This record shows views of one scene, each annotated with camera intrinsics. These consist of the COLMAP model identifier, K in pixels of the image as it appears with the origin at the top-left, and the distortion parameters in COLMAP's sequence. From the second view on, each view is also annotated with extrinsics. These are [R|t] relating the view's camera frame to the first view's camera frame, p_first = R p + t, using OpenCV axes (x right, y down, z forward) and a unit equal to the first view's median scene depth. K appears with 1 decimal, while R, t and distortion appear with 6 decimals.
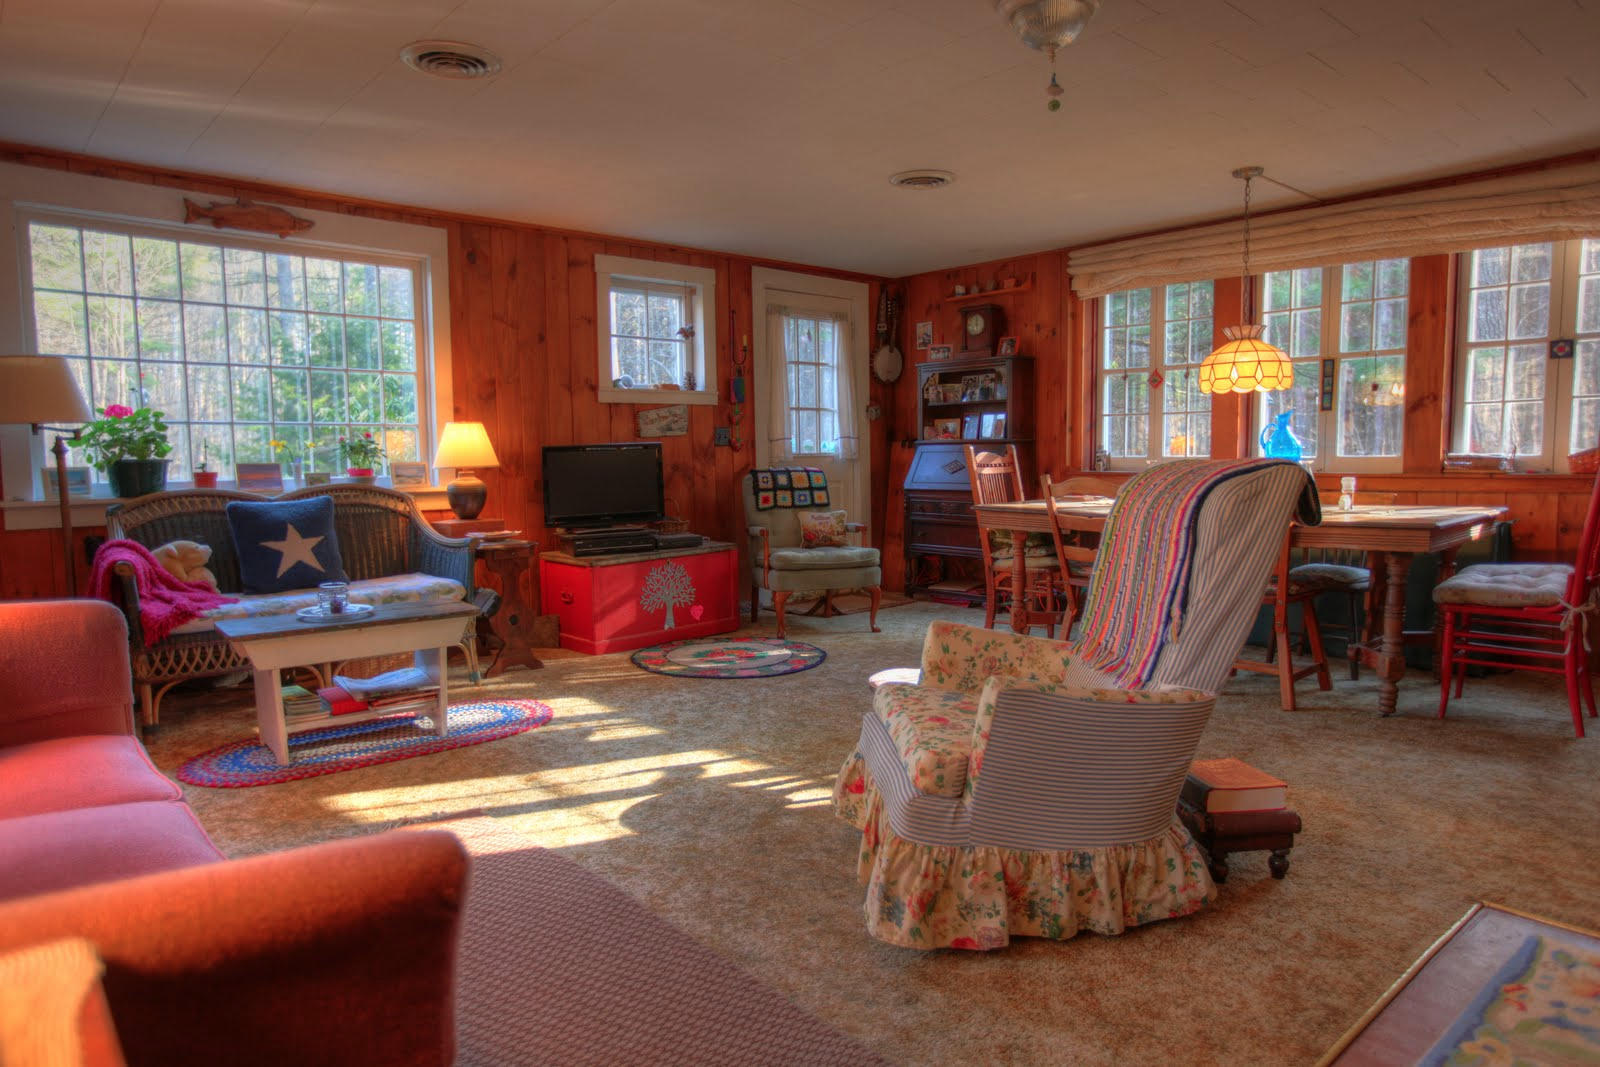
lens RADIAL K [[983.3, 0, 800.8], [0, 983.3, 533.1], [0, 0, 1]] dist [-0.020427, 0.018665]
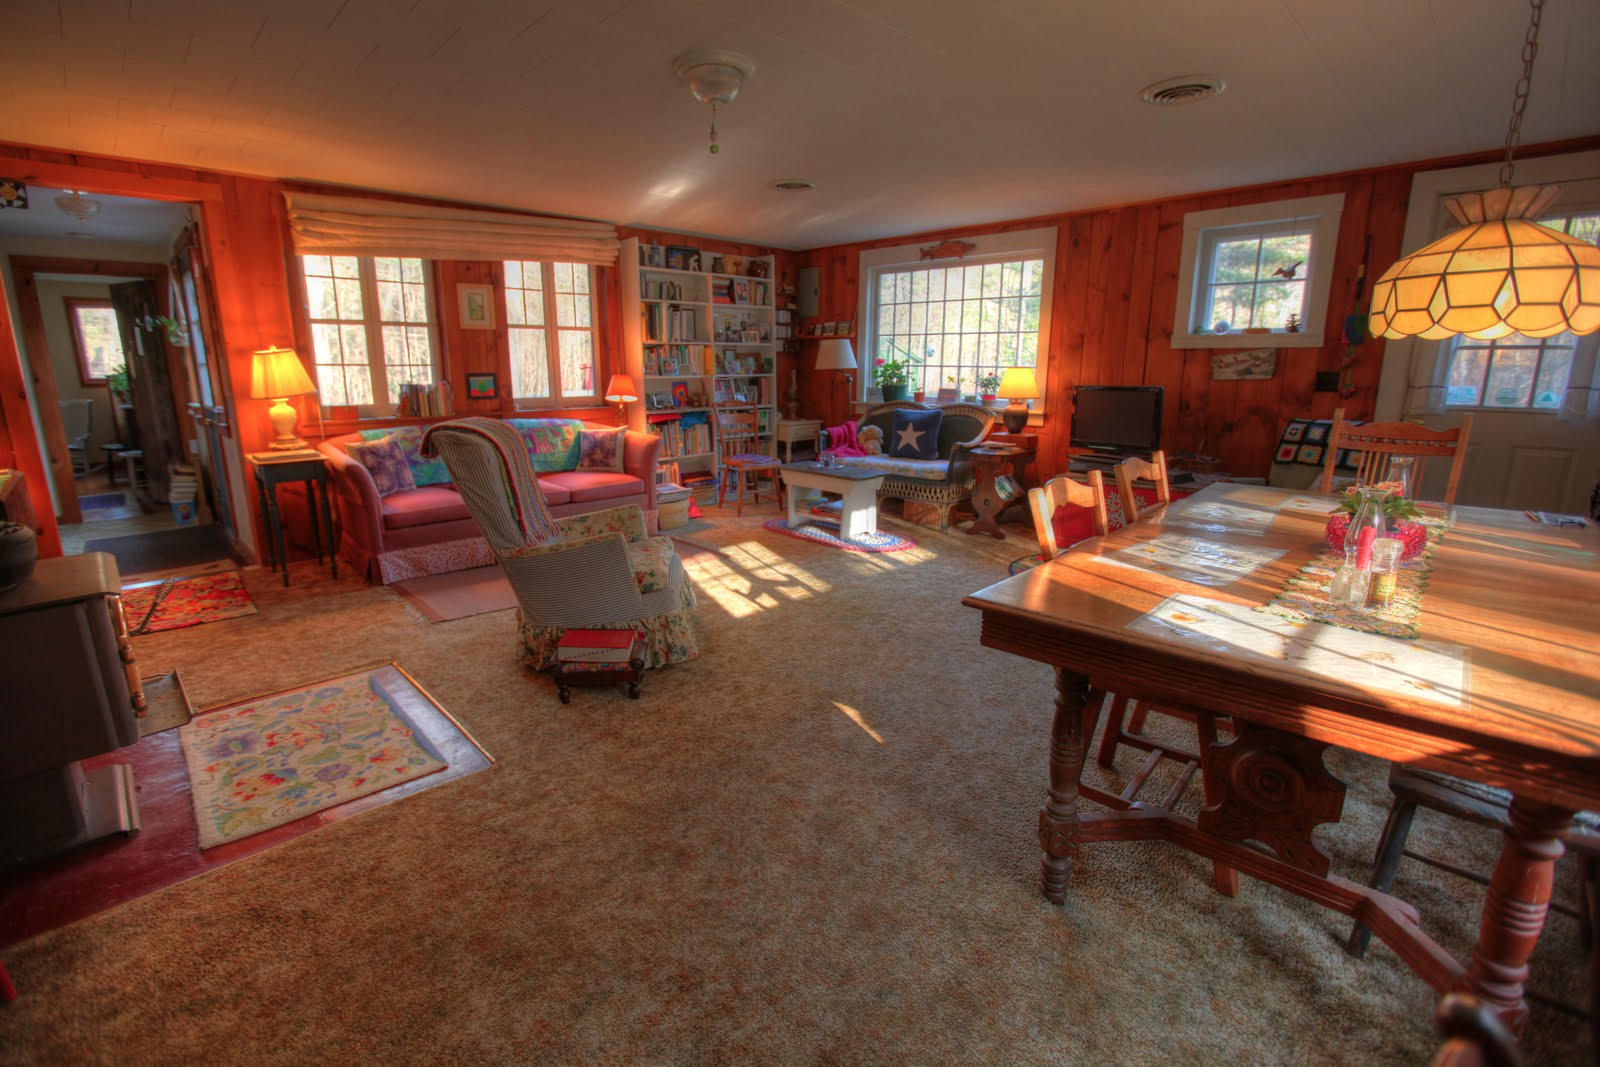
lens RADIAL K [[735.2, 0, 796.1], [0, 735.2, 525.0], [0, 0, 1]] dist [-0.042451, 0.010489]
pose [[0.048099, 0.226318, -0.972865, 0.734557], [-0.084795, 0.971402, 0.221785, -0.094748], [0.995237, 0.071826, 0.065914, 0.595555]]
